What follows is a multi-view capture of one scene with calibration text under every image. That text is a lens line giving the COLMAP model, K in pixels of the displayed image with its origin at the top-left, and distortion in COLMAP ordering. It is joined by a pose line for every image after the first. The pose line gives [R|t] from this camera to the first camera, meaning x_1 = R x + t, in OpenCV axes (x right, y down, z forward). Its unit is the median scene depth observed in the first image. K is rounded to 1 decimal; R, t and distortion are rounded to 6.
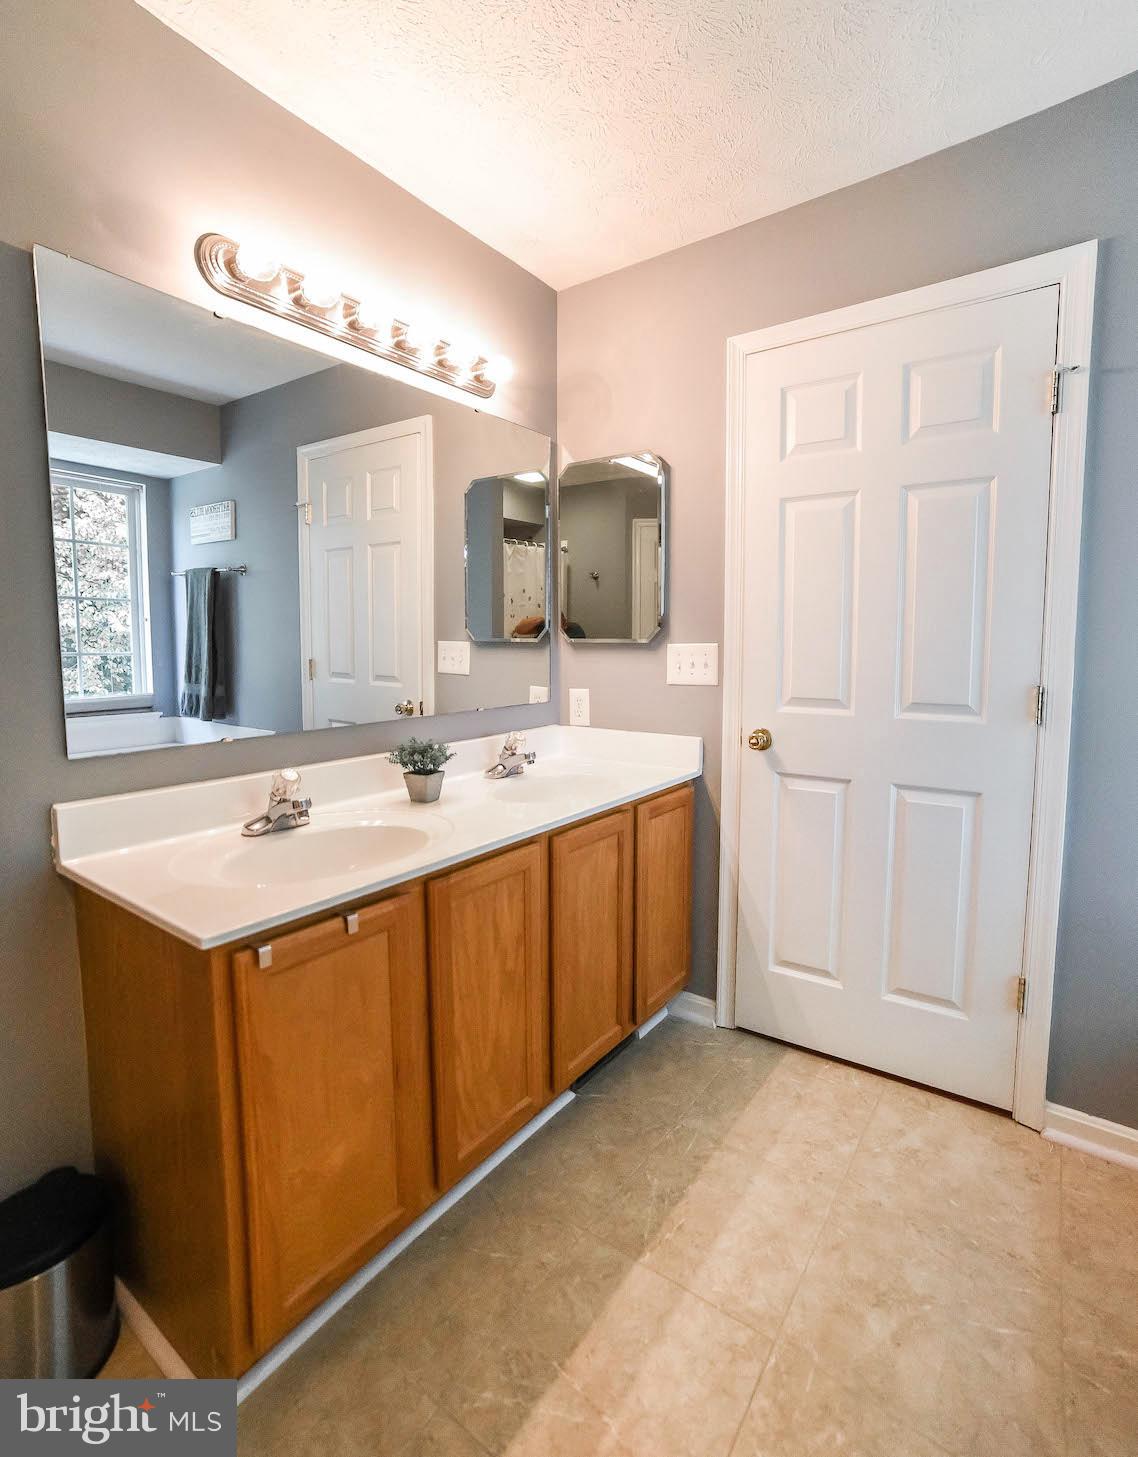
lens RADIAL K [[718.9, 0, 570.1], [0, 718.9, 696.3], [0, 0, 1]] dist [-0.074879, 0.053304]
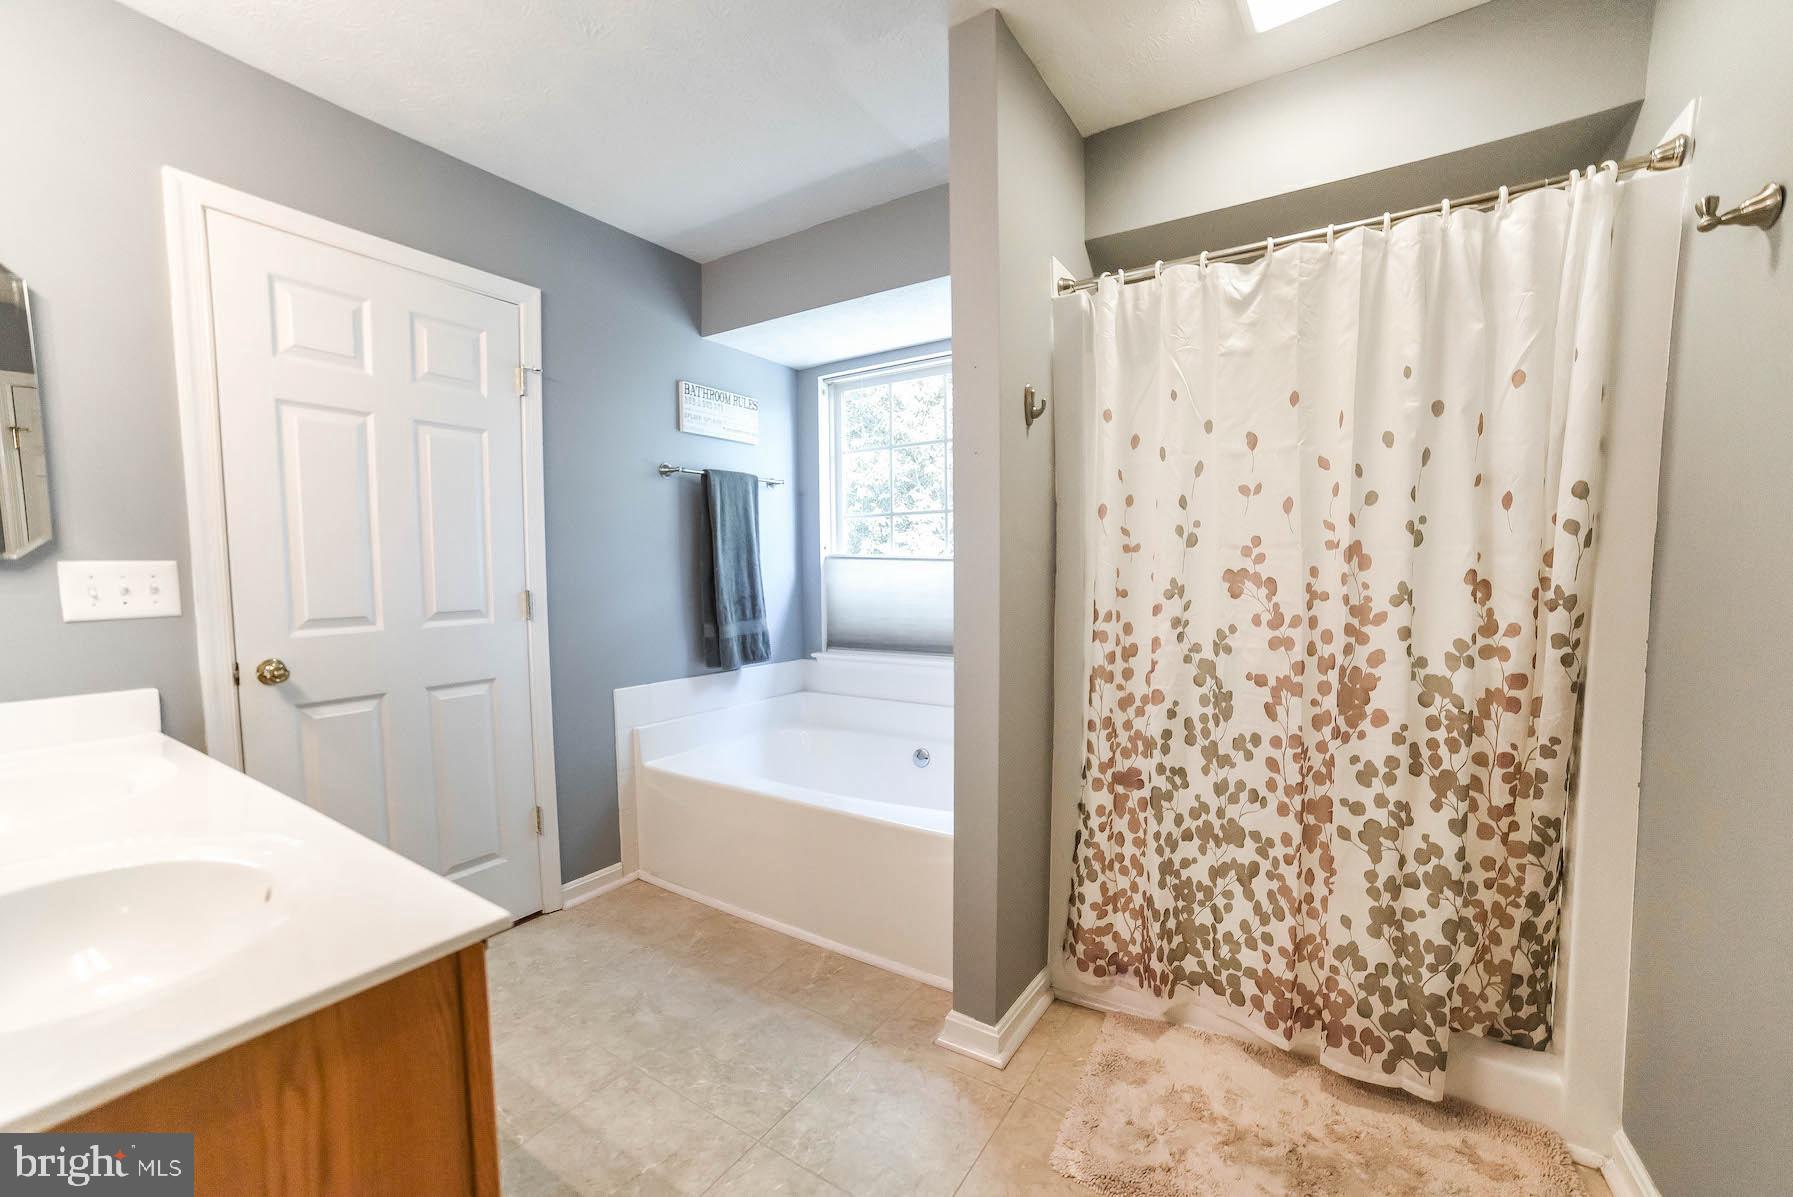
lens RADIAL K [[716.5, 0, 899.9], [0, 716.5, 613.0], [0, 0, 1]] dist [-0.090959, 0.036284]
pose [[-0.036370, -0.060220, 0.997522, -0.666939], [0.083466, 0.994512, 0.063081, 0.001367], [-0.995847, 0.085554, -0.031144, 0.300651]]
